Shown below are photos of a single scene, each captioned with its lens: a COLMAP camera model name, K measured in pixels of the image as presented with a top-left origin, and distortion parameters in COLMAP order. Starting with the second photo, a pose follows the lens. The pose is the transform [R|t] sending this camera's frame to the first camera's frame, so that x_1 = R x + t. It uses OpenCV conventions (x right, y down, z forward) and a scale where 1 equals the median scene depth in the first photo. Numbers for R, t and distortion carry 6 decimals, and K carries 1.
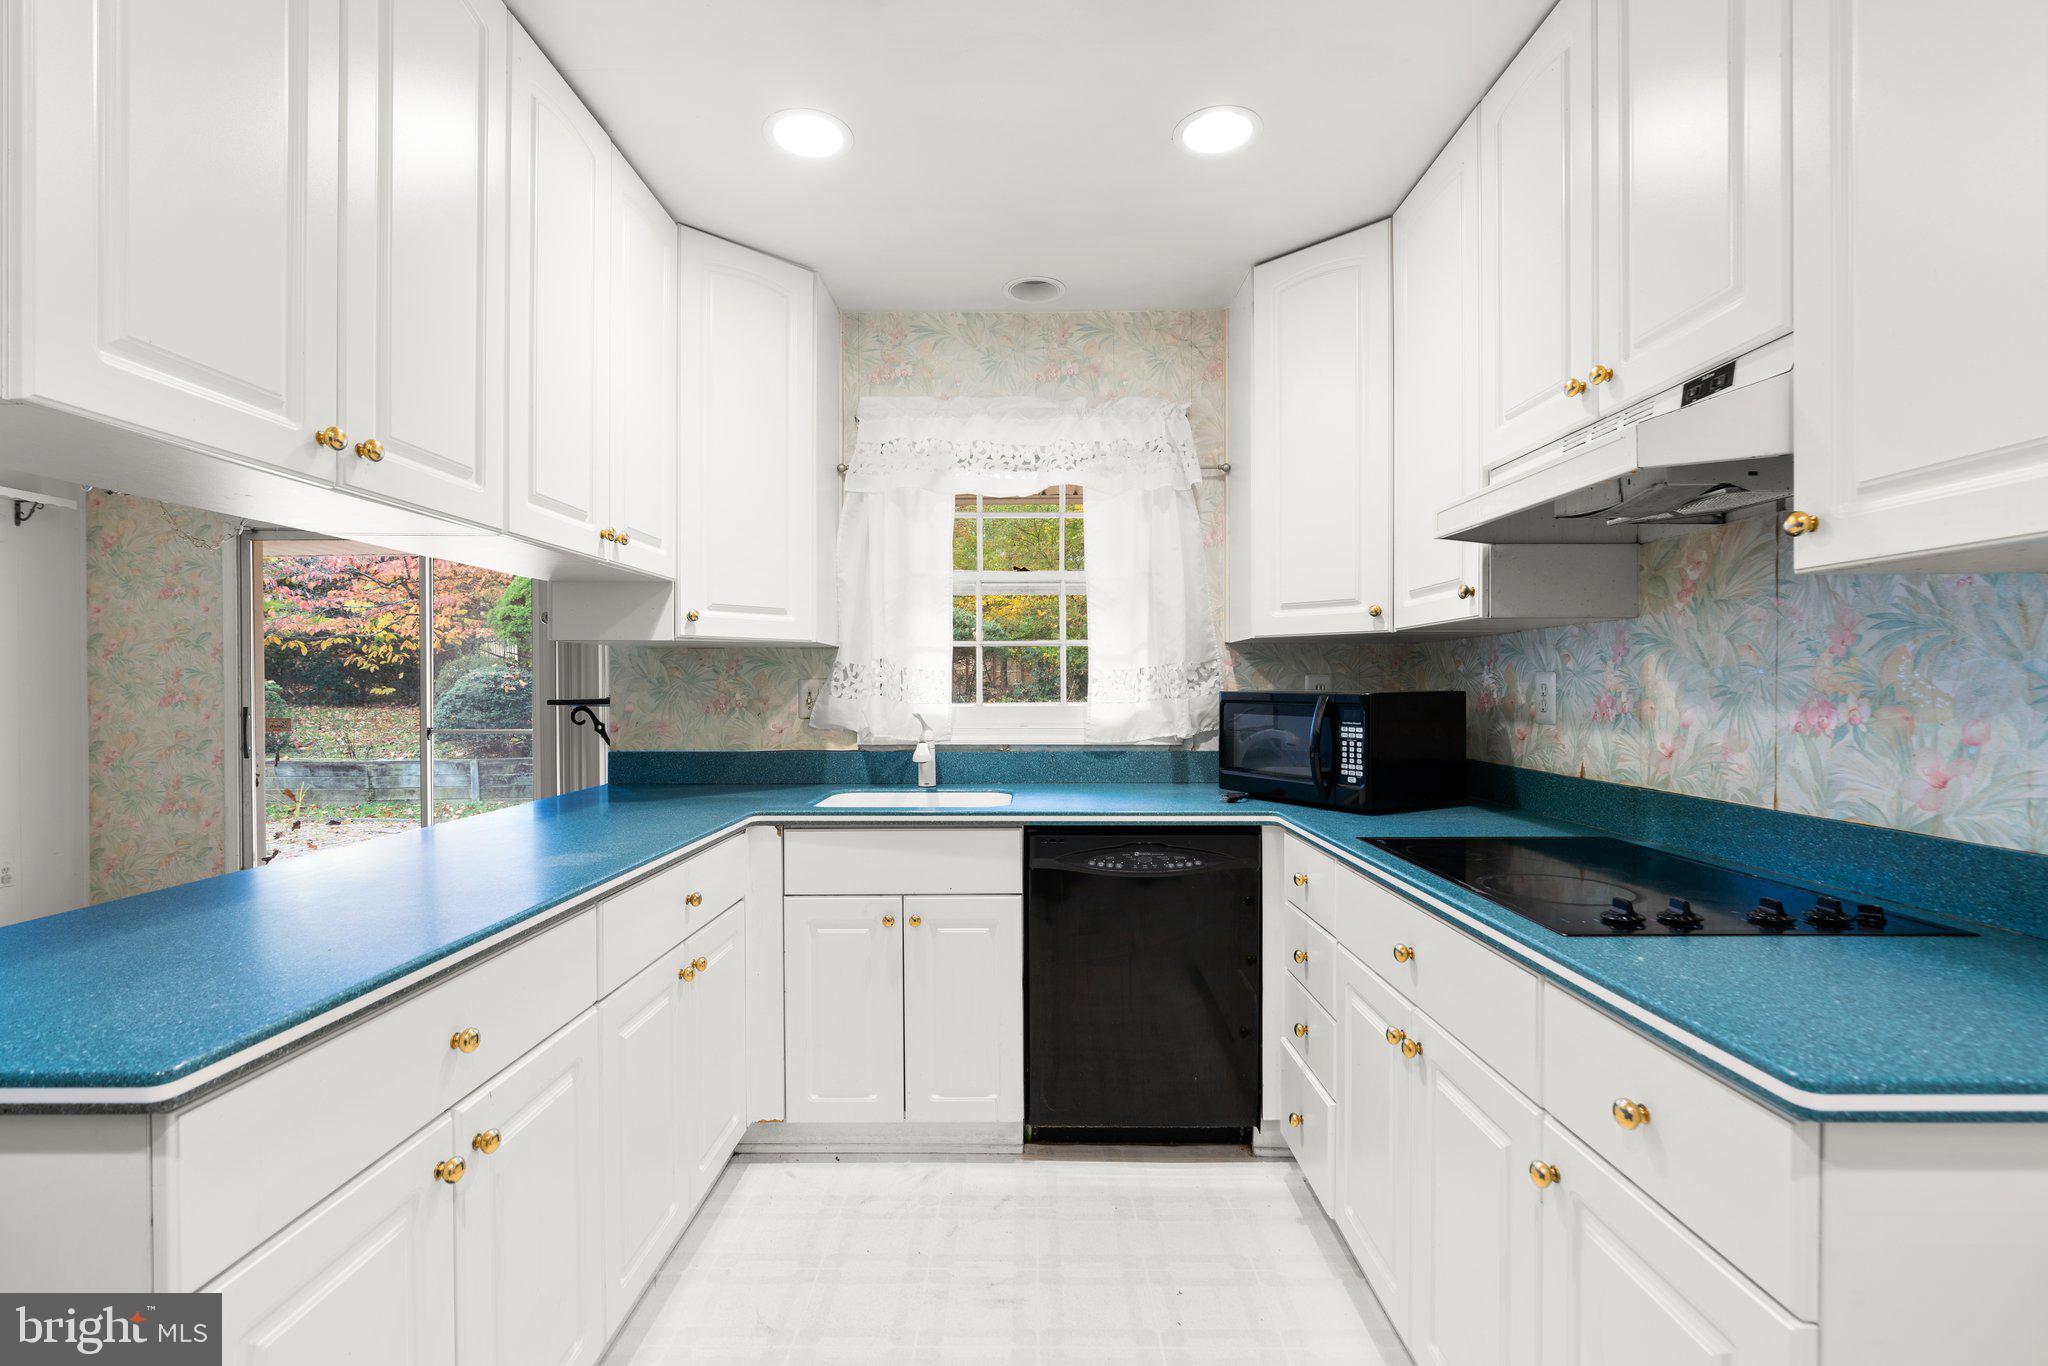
lens RADIAL K [[925.6, 0, 1018.2], [0, 925.6, 690.2], [0, 0, 1]] dist [-0.012678, 0.004830]
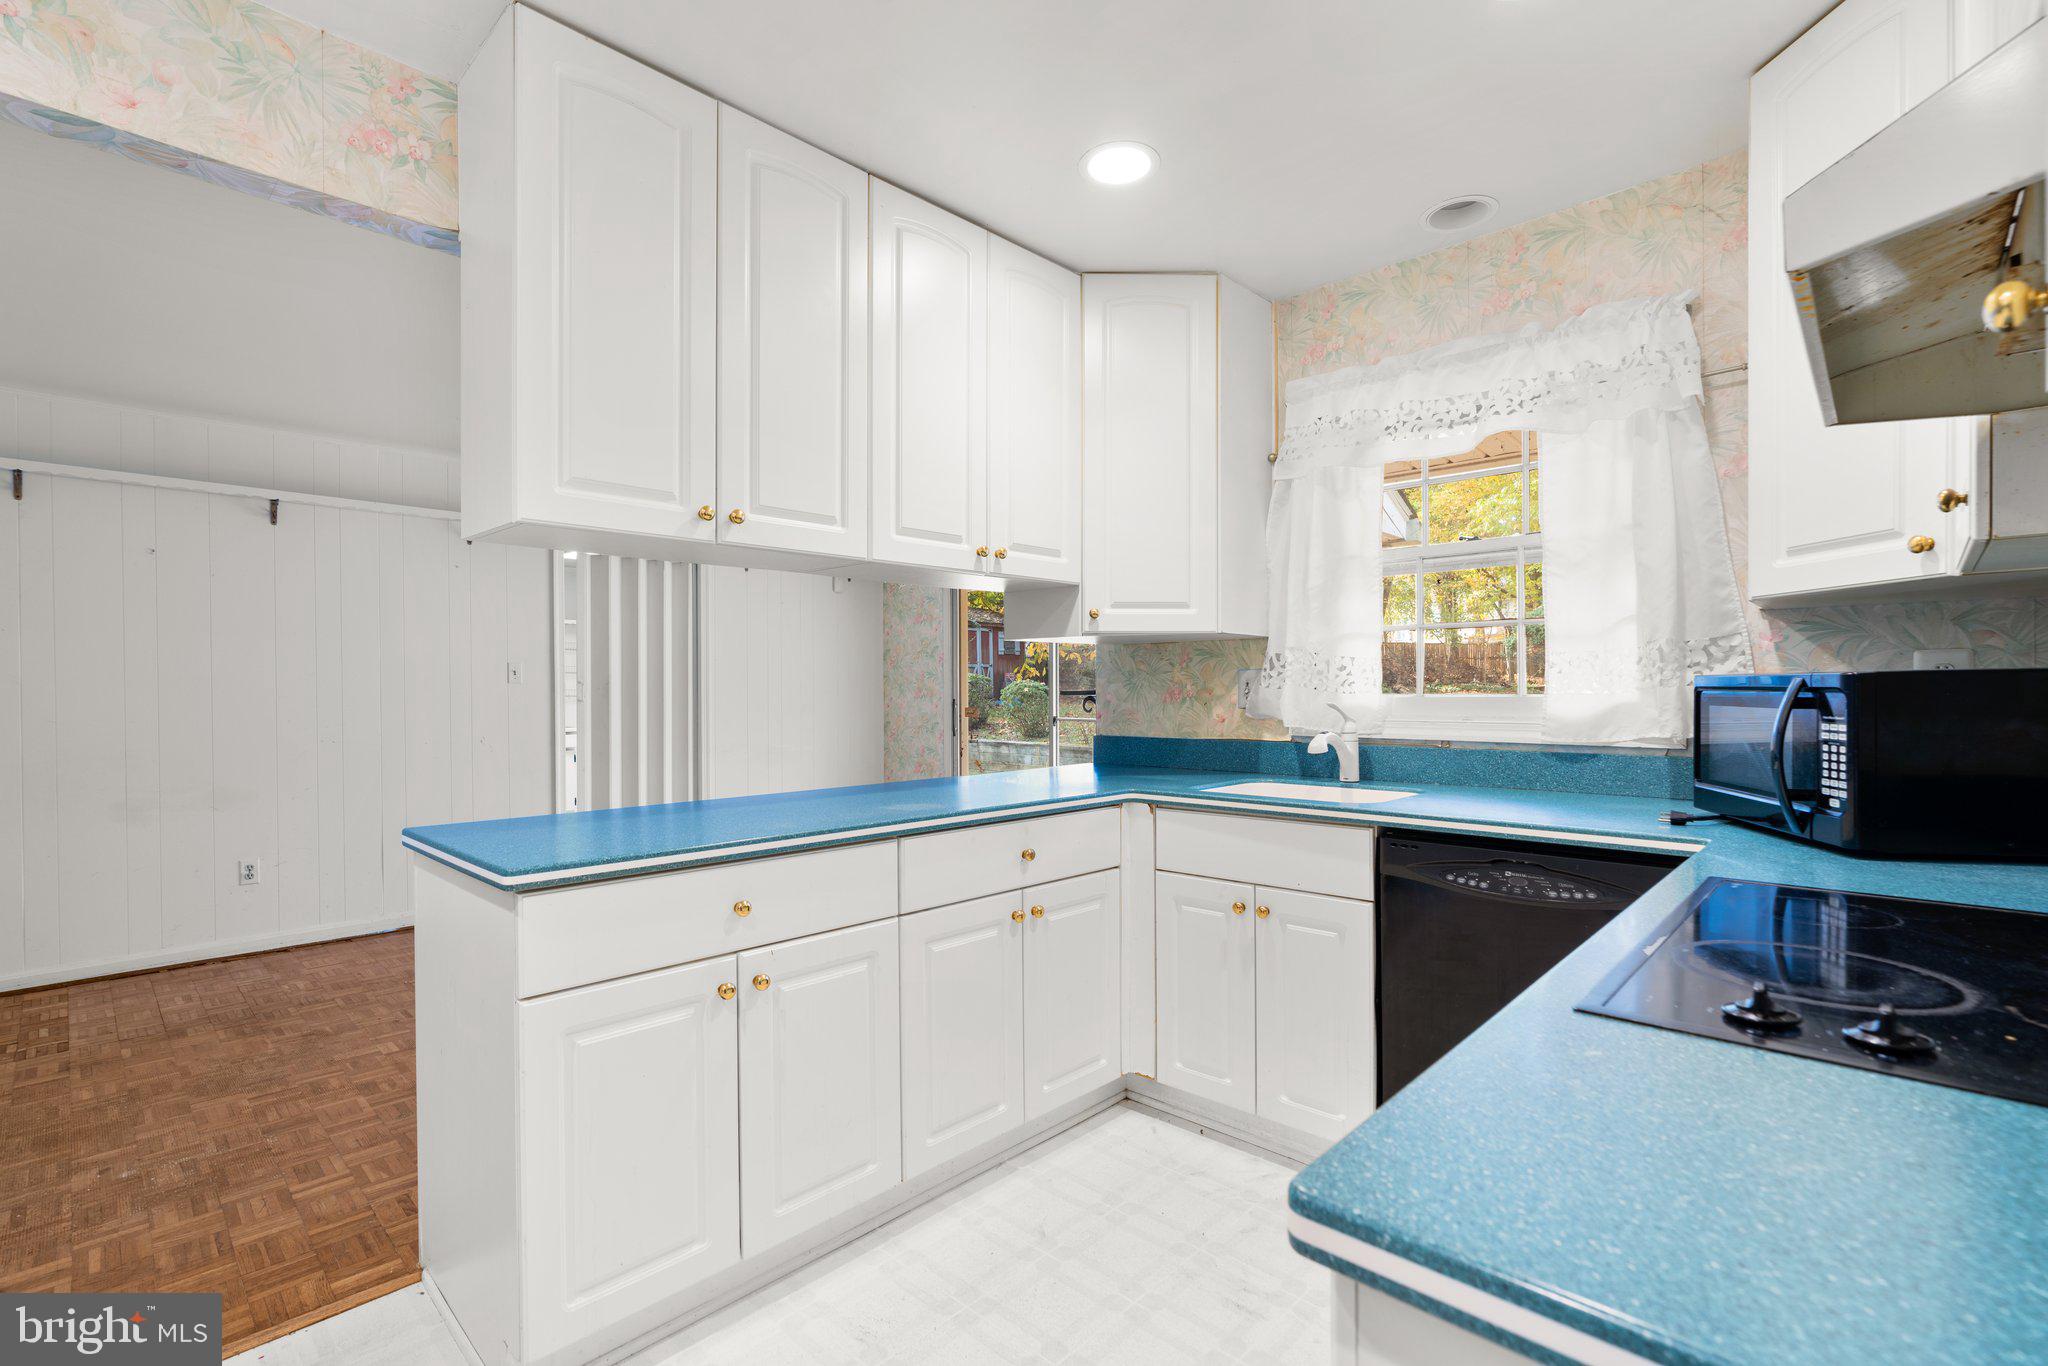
lens RADIAL K [[925.6, 0, 1025.8], [0, 925.6, 692.1], [0, 0, 1]] dist [-0.012678, 0.004830]
pose [[0.727935, -0.000715, -0.685646, 0.369039], [0.000256, 1.000000, -0.000771, 0.016582], [0.685647, 0.000386, 0.727934, 0.112549]]
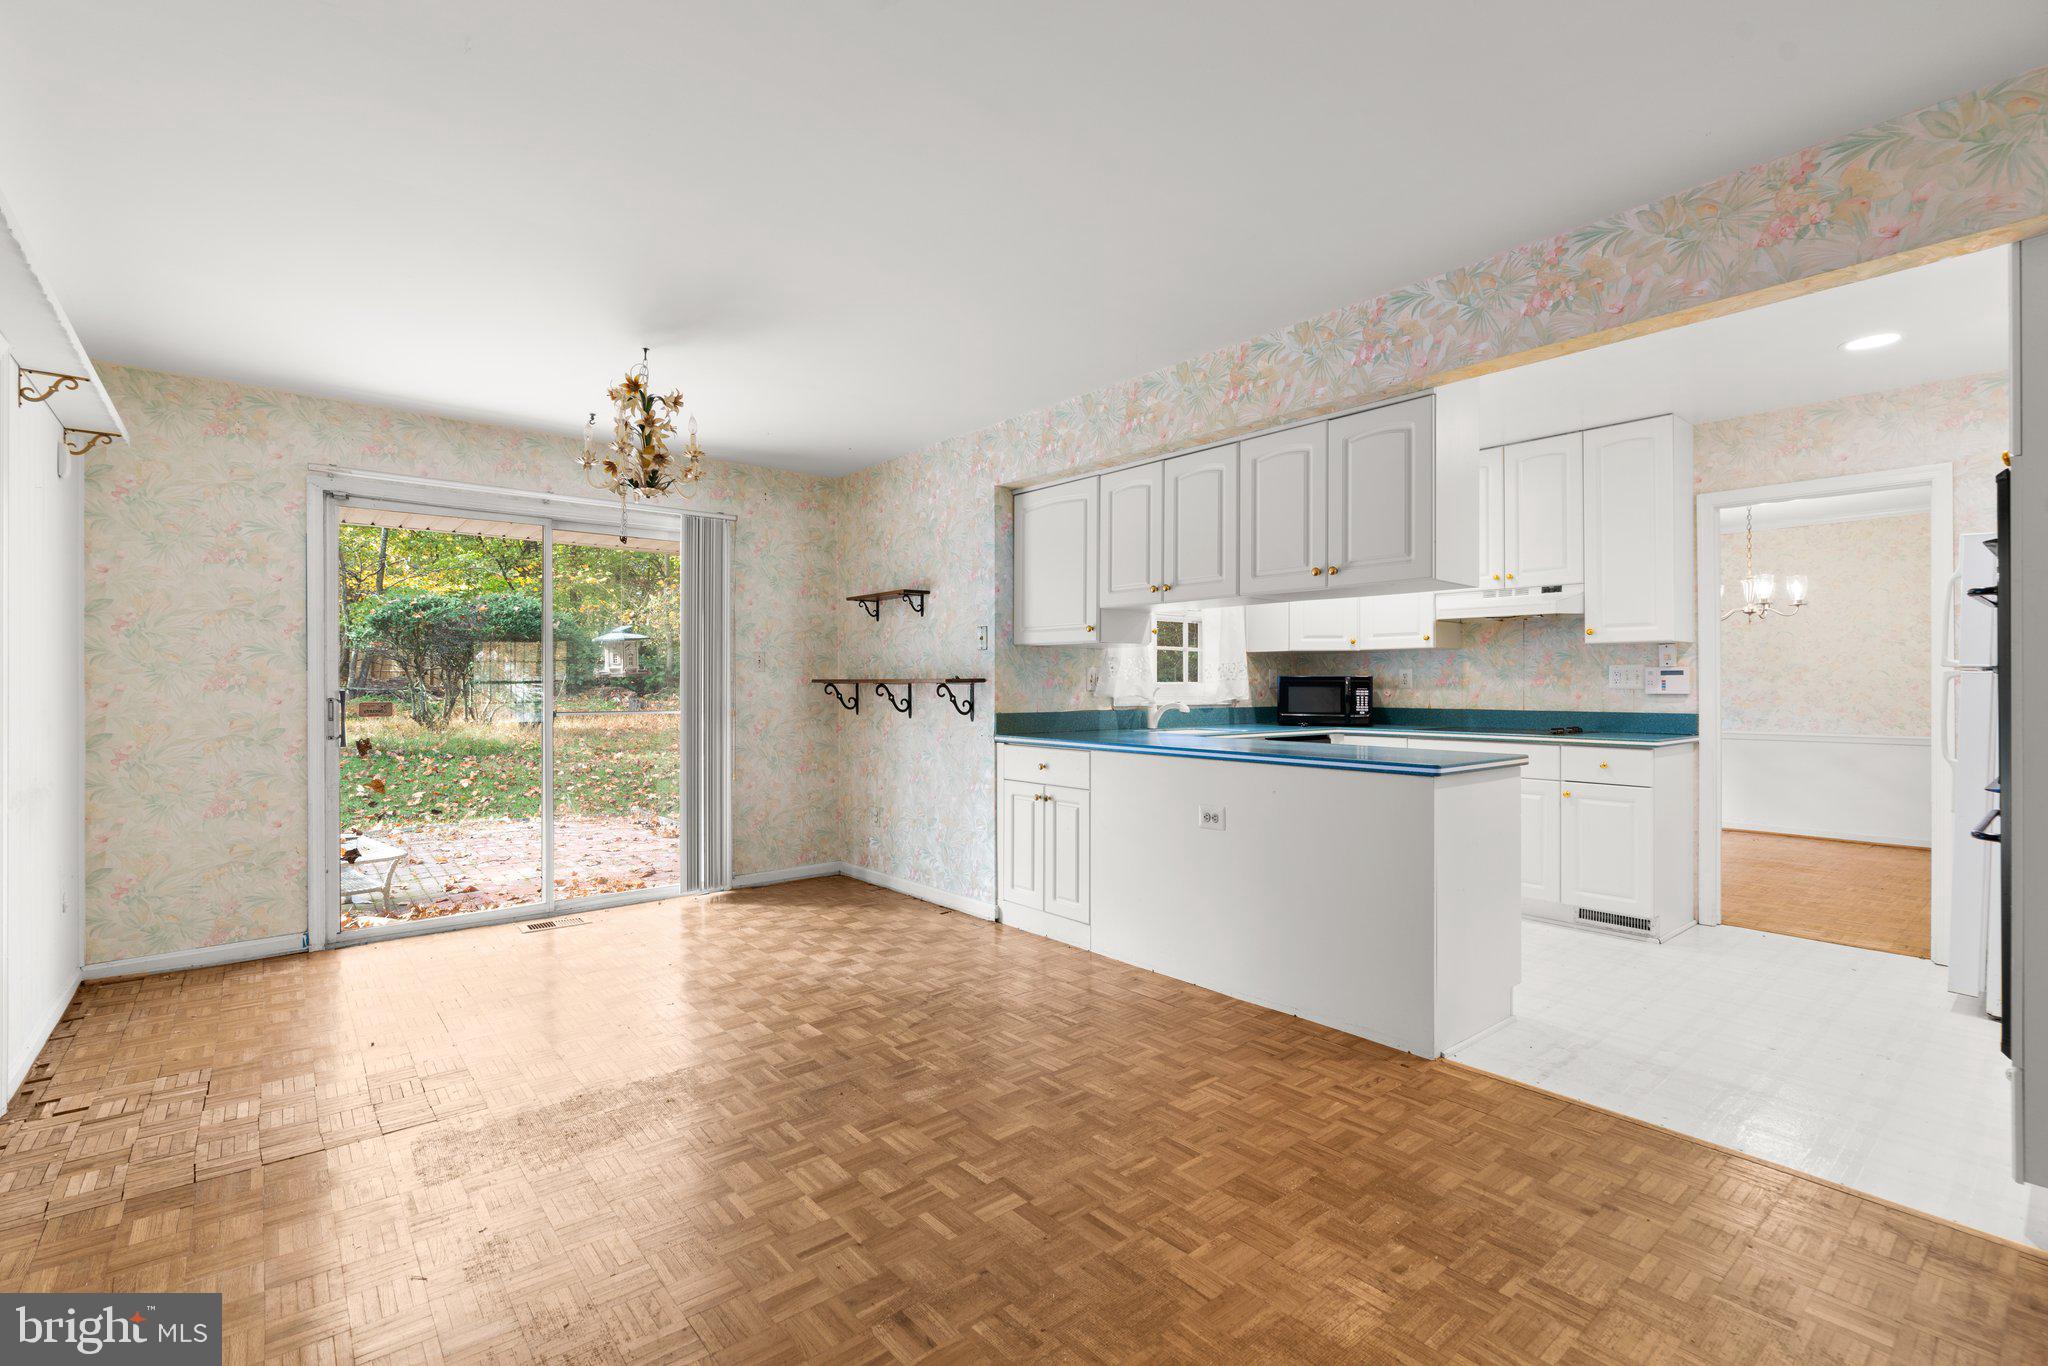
lens RADIAL K [[925.6, 0, 1025.1], [0, 925.6, 682.3], [0, 0, 1]] dist [-0.012678, 0.004830]
pose [[0.761707, 0.003878, 0.647910, -1.739966], [0.001283, 0.999971, -0.007494, 0.033722], [-0.647921, 0.006539, 0.761680, -0.236235]]
